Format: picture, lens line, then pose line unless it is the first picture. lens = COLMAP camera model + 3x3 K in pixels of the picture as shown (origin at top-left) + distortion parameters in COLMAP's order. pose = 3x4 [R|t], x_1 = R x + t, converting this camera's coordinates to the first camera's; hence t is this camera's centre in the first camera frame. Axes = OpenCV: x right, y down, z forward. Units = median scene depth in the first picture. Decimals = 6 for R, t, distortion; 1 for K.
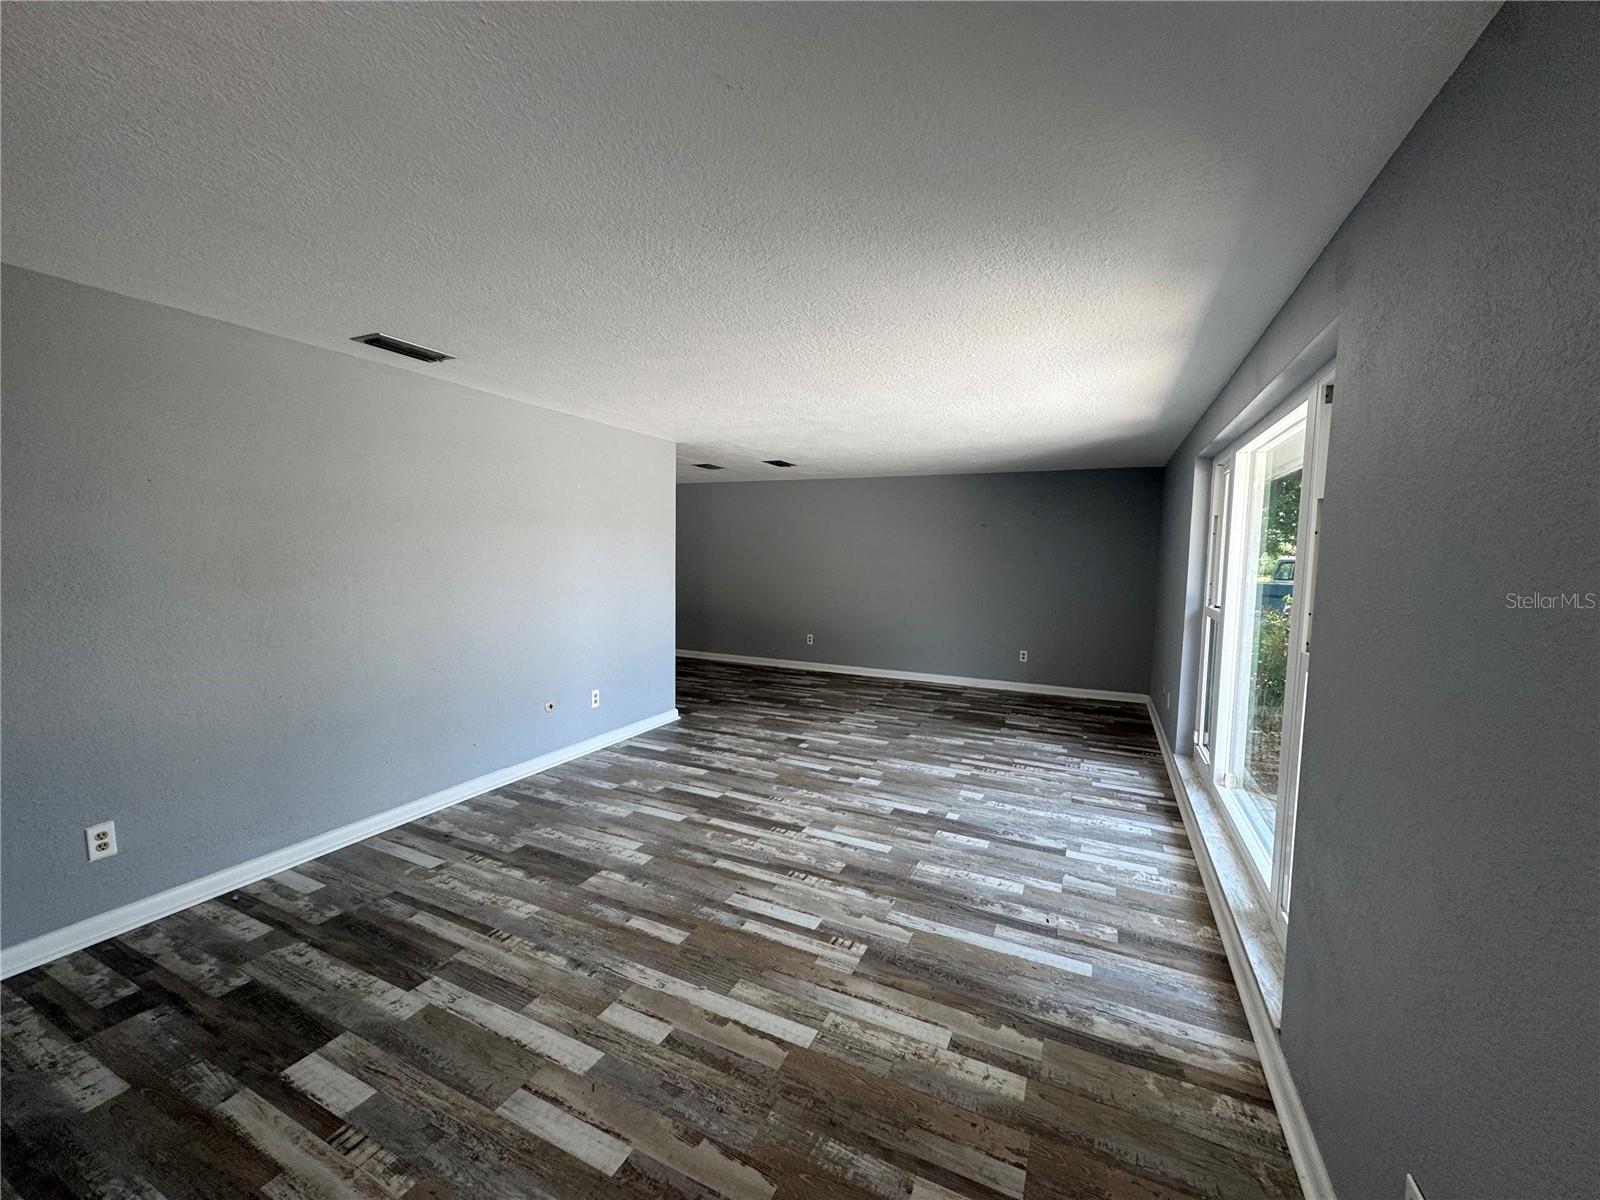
lens RADIAL K [[635.2, 0, 797.1], [0, 635.2, 599.2], [0, 0, 1]] dist [-0.003166, -0.000627]
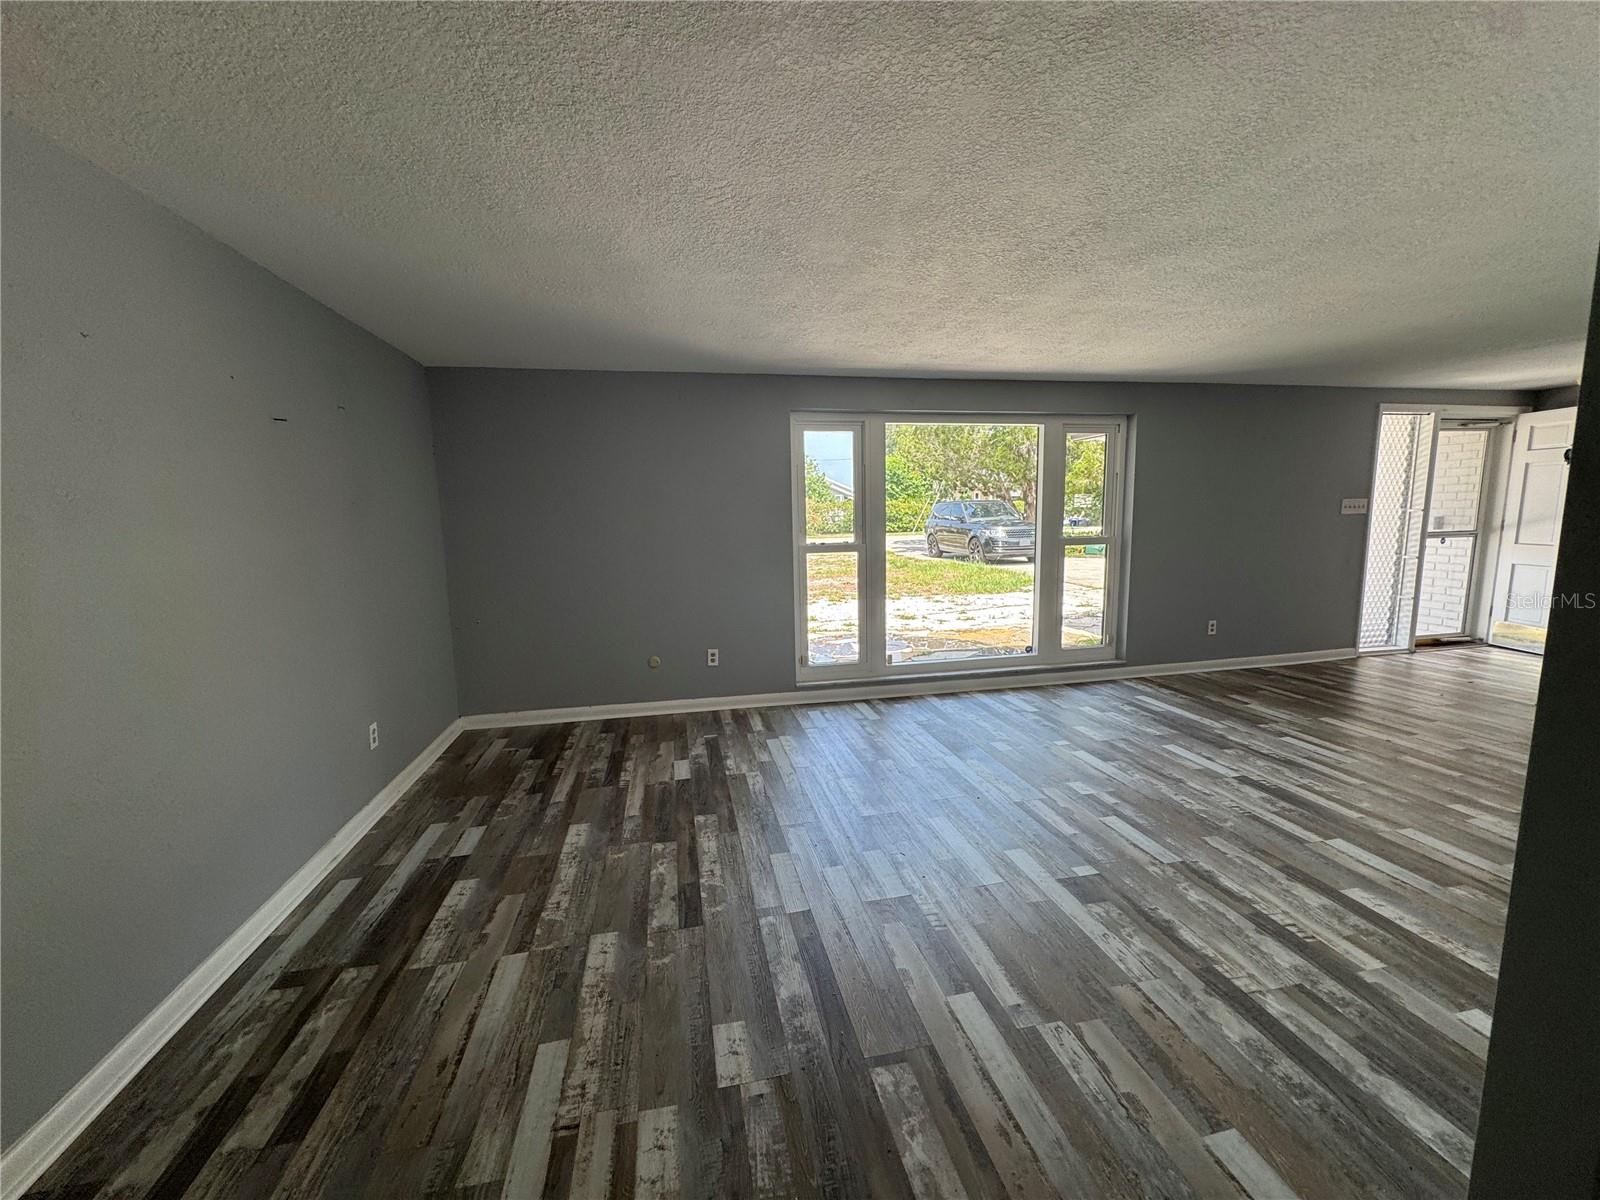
lens RADIAL K [[635.2, 0, 797.1], [0, 635.2, 599.2], [0, 0, 1]] dist [-0.003166, -0.000627]
pose [[-0.595019, -0.107186, 0.796532, -0.273924], [0.073652, 0.979625, 0.186843, -0.110526], [-0.800330, 0.169841, -0.575001, 1.684566]]
